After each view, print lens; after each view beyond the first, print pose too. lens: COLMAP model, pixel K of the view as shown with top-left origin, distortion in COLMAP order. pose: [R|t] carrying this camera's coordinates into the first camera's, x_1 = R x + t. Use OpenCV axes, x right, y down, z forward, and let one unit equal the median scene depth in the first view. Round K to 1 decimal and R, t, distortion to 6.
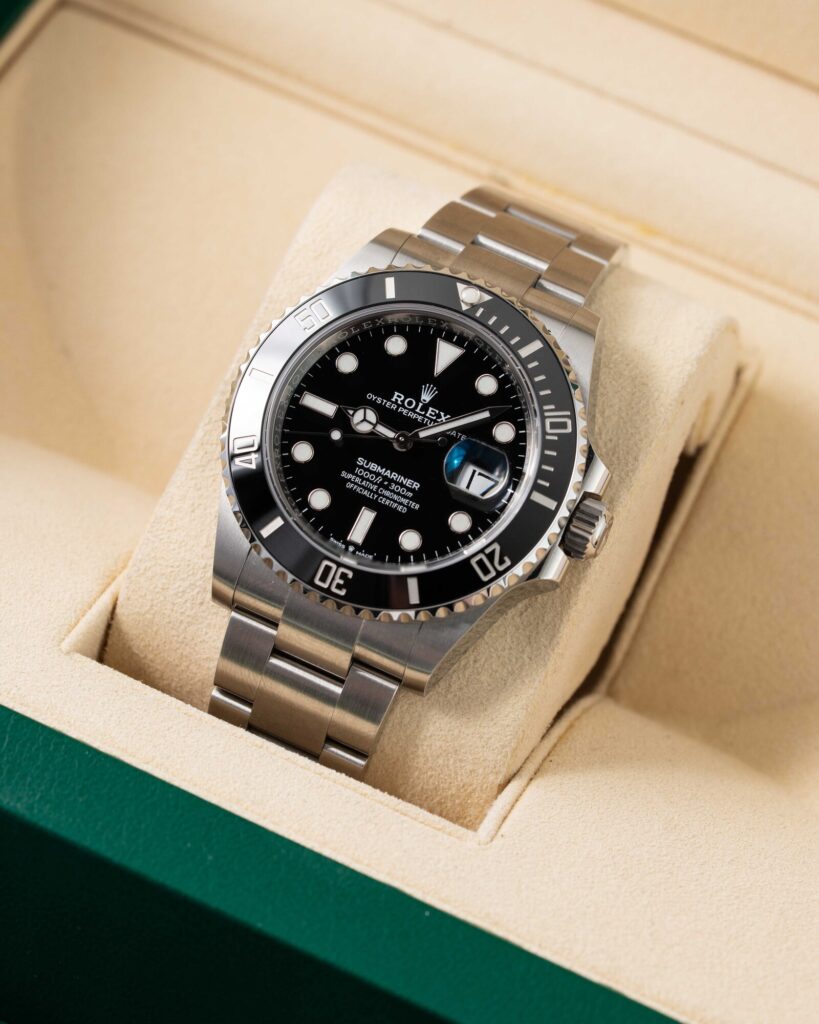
lens RADIAL K [[4833.6, 0, 409.4], [0, 4833.6, 510.2], [0, 0, 1]] dist [-0.201042, 0.000000]
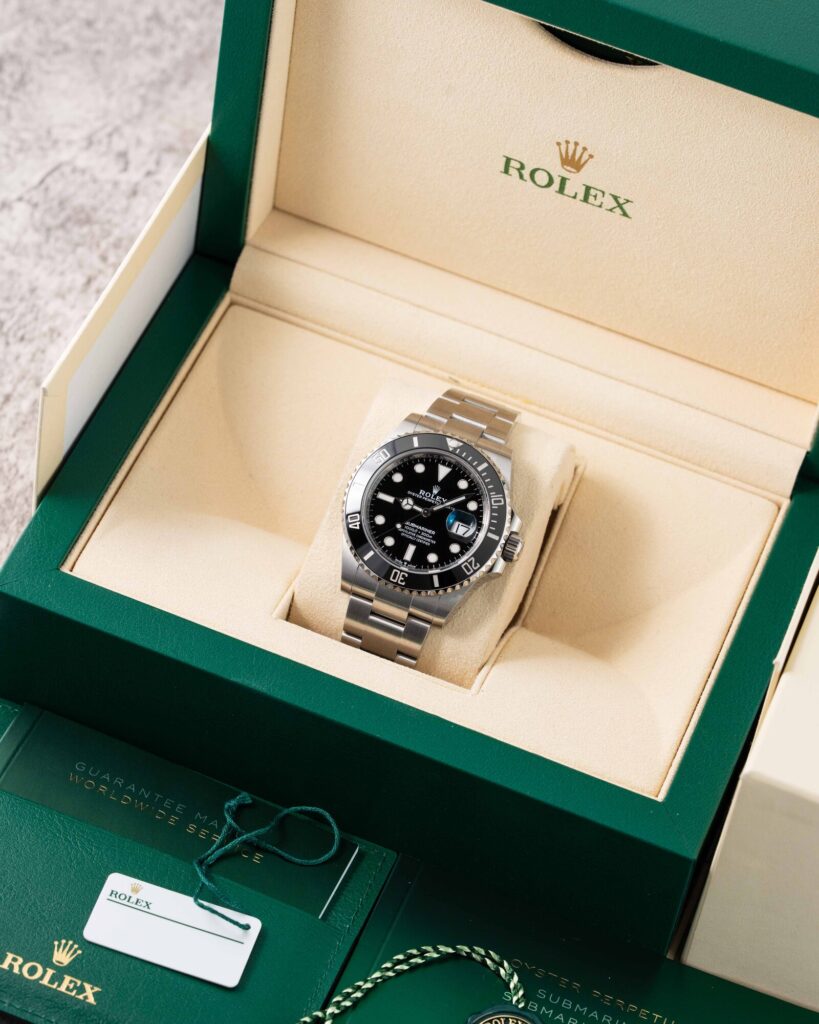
lens RADIAL K [[4833.6, 0, 409.6], [0, 4833.6, 512.7], [0, 0, 1]] dist [-0.201042, 0.000000]
pose [[0.997198, -0.054917, 0.050797, -0.117320], [0.054934, 0.998489, 0.001058, -0.016666], [-0.050779, 0.001736, 0.998708, -1.150712]]
